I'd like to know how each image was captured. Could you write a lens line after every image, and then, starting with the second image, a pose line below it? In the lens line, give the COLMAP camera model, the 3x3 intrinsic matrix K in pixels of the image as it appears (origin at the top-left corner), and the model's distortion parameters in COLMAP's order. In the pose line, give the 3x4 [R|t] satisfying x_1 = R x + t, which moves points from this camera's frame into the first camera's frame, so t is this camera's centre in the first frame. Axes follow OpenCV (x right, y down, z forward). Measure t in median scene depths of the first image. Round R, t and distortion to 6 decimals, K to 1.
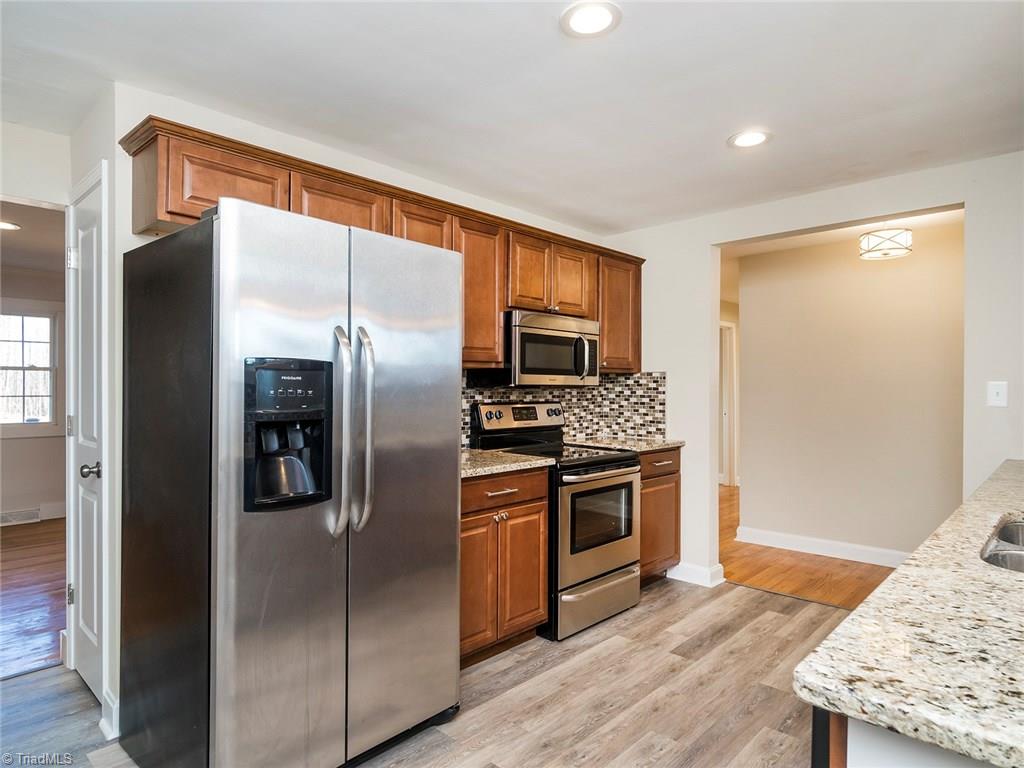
lens RADIAL K [[599.7, 0, 511.5], [0, 599.7, 384.9], [0, 0, 1]] dist [0.007679, 0.001634]
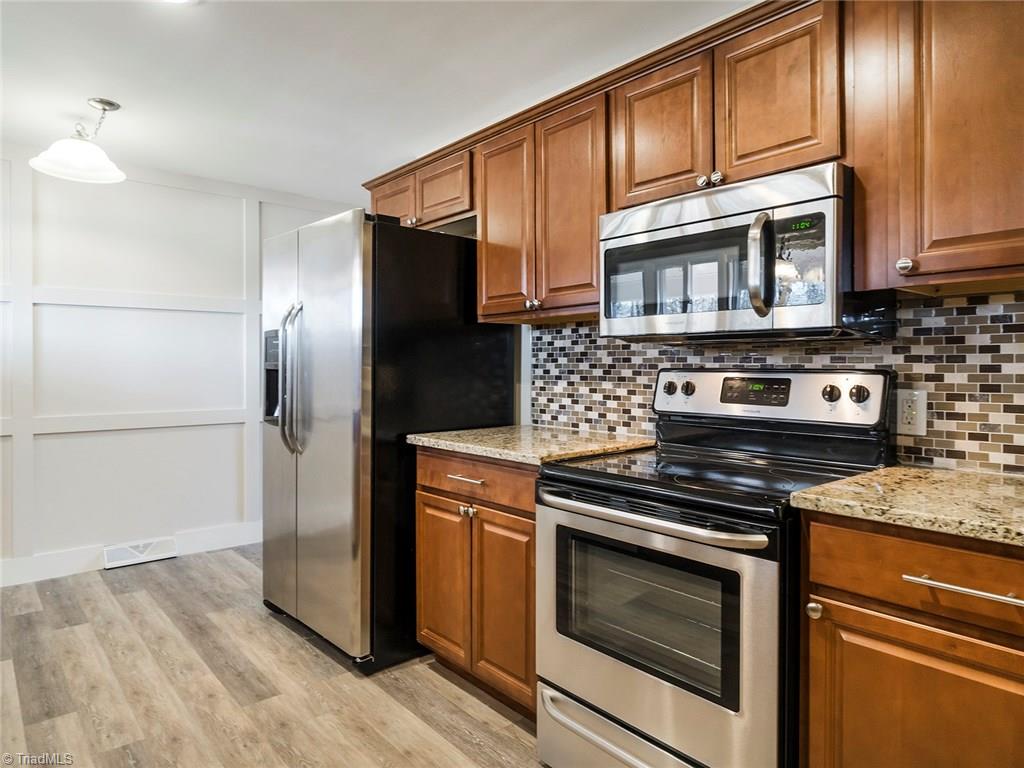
lens RADIAL K [[634.5, 0, 500.5], [0, 634.5, 364.2], [0, 0, 1]] dist [-0.004494, -0.001112]
pose [[-0.102443, 0.000494, -0.994739, 0.763958], [0.002956, 0.999996, 0.000192, 0.032078], [0.994735, -0.002921, -0.102444, 1.100206]]
